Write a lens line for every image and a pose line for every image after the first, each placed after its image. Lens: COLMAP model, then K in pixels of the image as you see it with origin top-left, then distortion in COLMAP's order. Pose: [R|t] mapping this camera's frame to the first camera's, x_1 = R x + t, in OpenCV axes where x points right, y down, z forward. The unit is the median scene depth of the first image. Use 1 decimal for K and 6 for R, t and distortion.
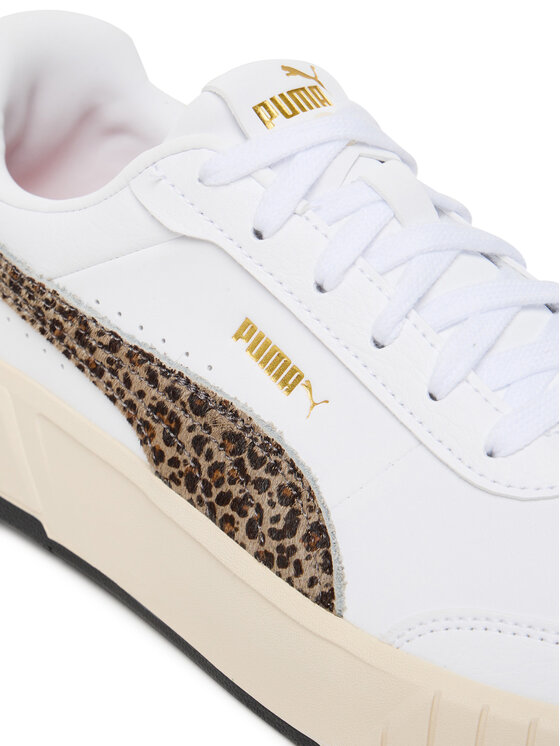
lens RADIAL K [[1988.4, 0, 280.0], [0, 1988.4, 373.0], [0, 0, 1]] dist [-0.096704, 0.074101]
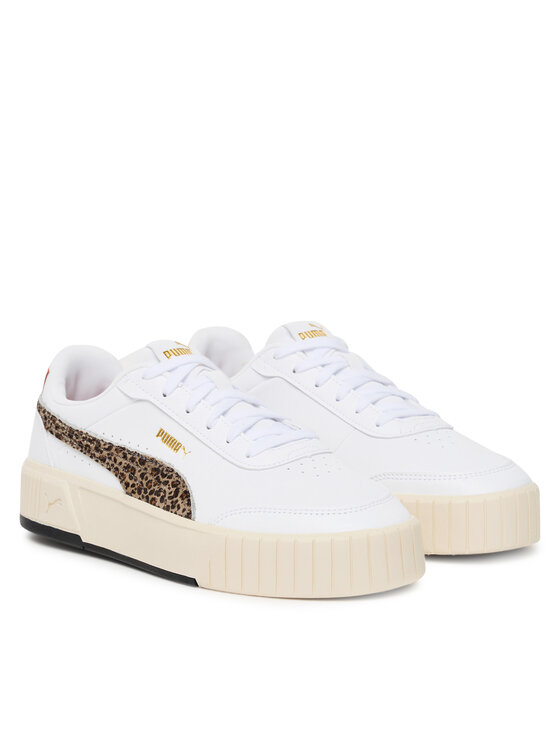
lens RADIAL K [[2160.5, 0, 280.0], [0, 2160.5, 373.0], [0, 0, 1]] dist [0.032196, 0.147697]
pose [[0.999617, -0.025630, -0.010393, 0.171437], [0.020490, 0.938685, -0.344166, 0.886382], [0.018577, 0.343821, 0.938851, -1.687551]]
